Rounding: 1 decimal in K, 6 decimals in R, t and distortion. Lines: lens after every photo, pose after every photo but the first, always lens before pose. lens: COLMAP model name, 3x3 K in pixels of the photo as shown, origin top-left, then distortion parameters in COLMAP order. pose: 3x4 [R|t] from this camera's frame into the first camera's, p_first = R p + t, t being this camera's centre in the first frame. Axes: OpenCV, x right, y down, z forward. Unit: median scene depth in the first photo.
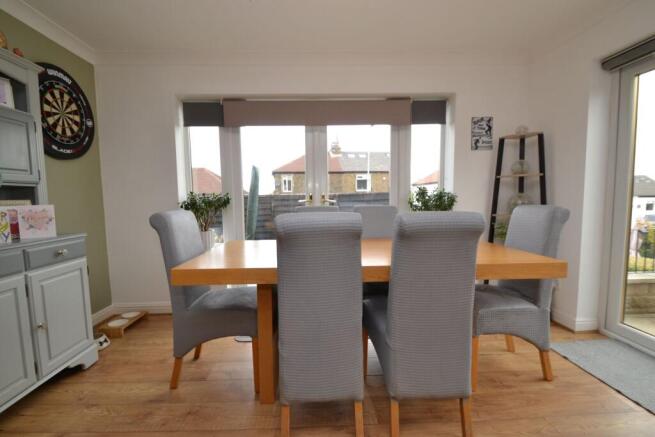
lens RADIAL K [[289.4, 0, 323.4], [0, 289.4, 221.7], [0, 0, 1]] dist [0.002531, -0.010817]
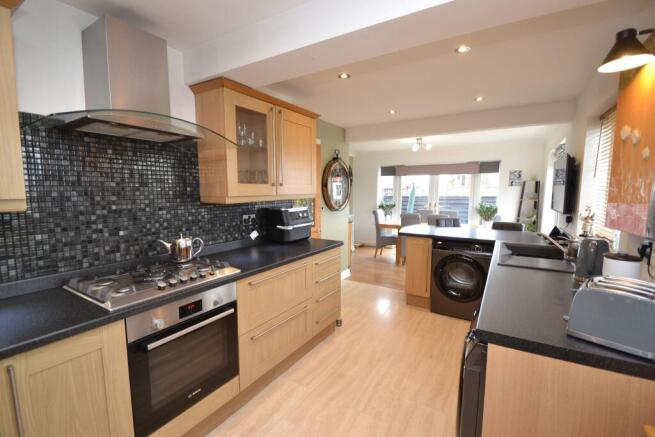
lens RADIAL K [[289.4, 0, 323.4], [0, 289.4, 221.7], [0, 0, 1]] dist [0.002531, -0.010817]
pose [[0.827341, 0.076362, -0.556485, 0.589269], [-0.061061, 0.997072, 0.046040, -0.006523], [0.558372, -0.004111, 0.829581, -1.490662]]
